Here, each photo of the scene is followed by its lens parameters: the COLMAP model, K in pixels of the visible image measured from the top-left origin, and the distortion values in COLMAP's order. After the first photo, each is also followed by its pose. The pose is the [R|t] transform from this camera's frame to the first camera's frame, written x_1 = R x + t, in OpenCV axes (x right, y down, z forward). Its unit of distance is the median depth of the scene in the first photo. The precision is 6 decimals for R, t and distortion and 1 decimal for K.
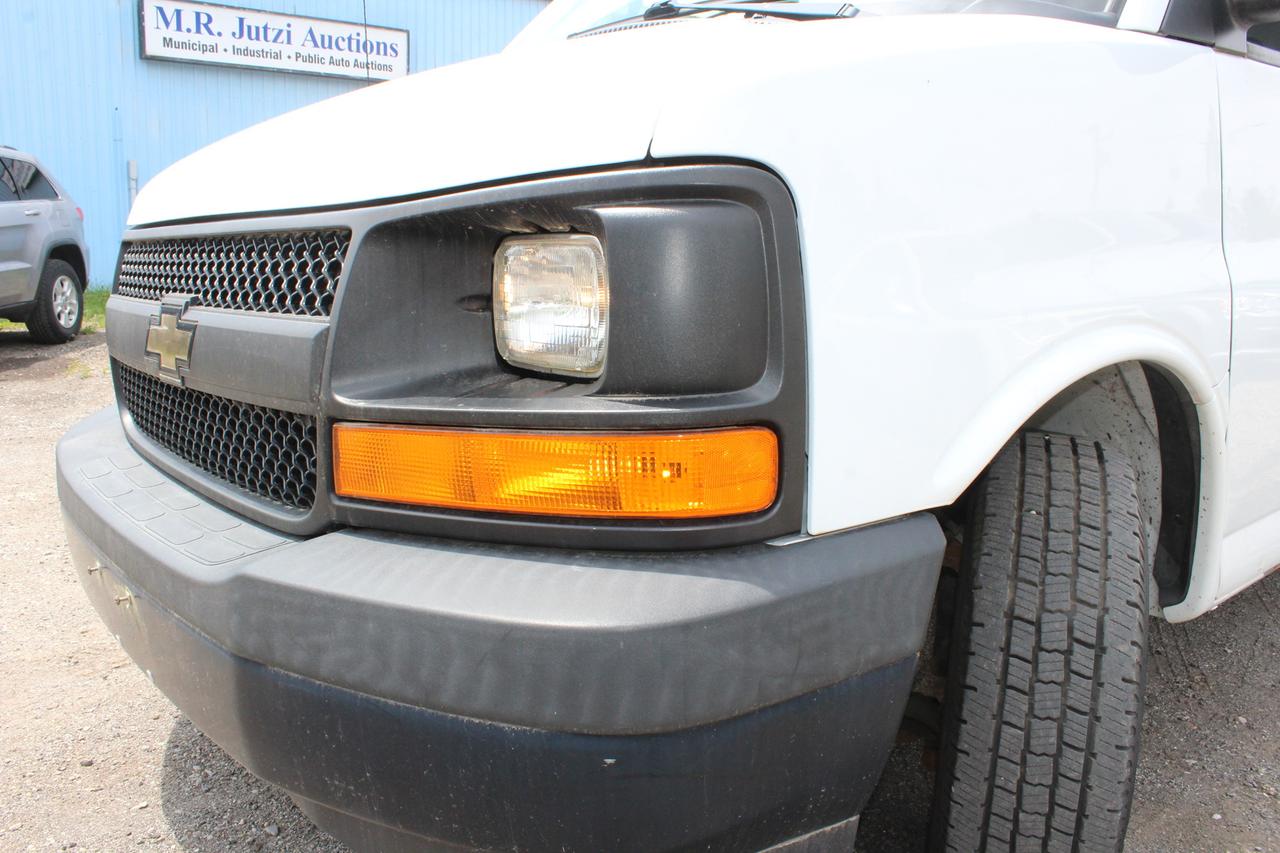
lens RADIAL K [[1058.6, 0, 654.8], [0, 1058.6, 418.3], [0, 0, 1]] dist [-0.156440, 0.135529]
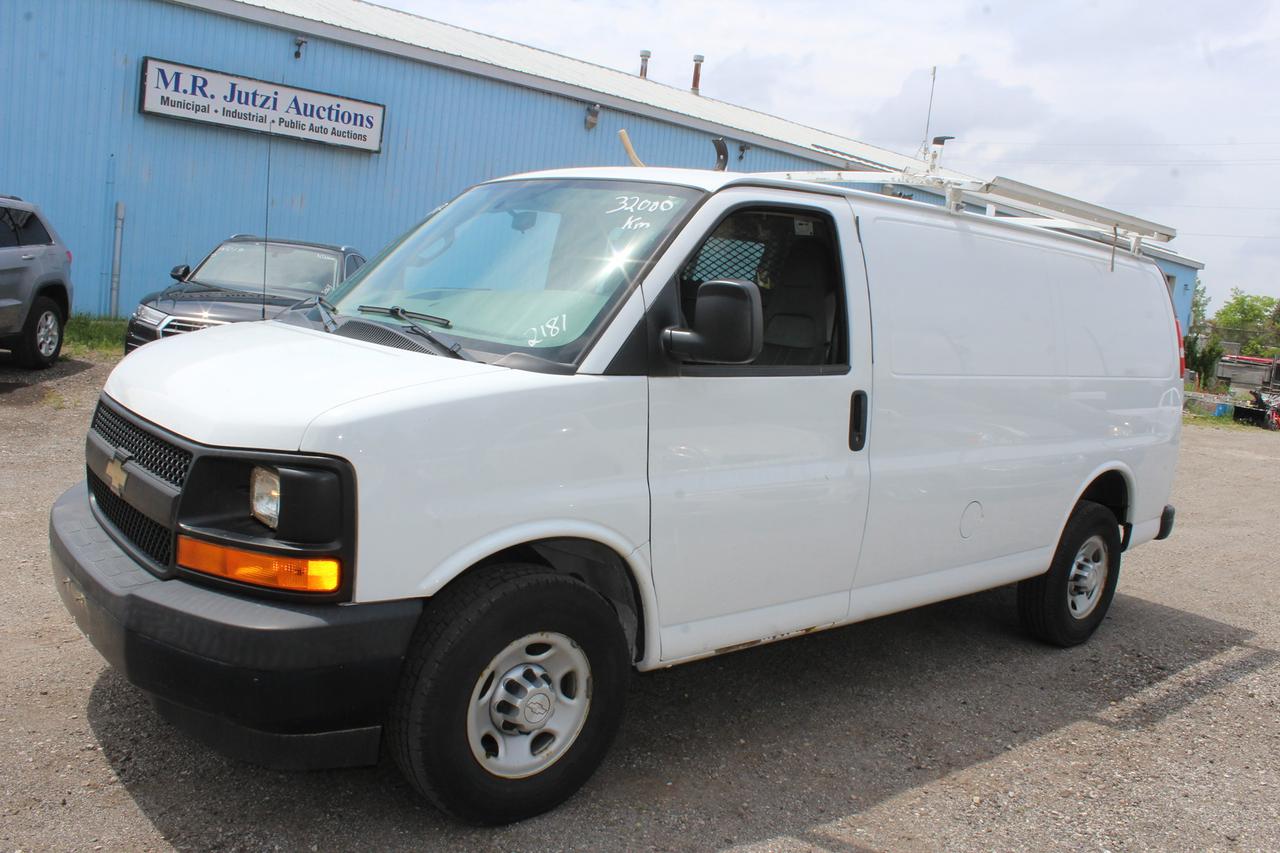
lens RADIAL K [[1056.4, 0, 640.0], [0, 1056.4, 426.5], [0, 0, 1]] dist [-0.176464, 0.159038]
pose [[0.995058, 0.097432, 0.019124, 0.073556], [-0.096553, 0.994419, -0.042518, -0.026558], [-0.023160, 0.040462, 0.998913, -0.149551]]
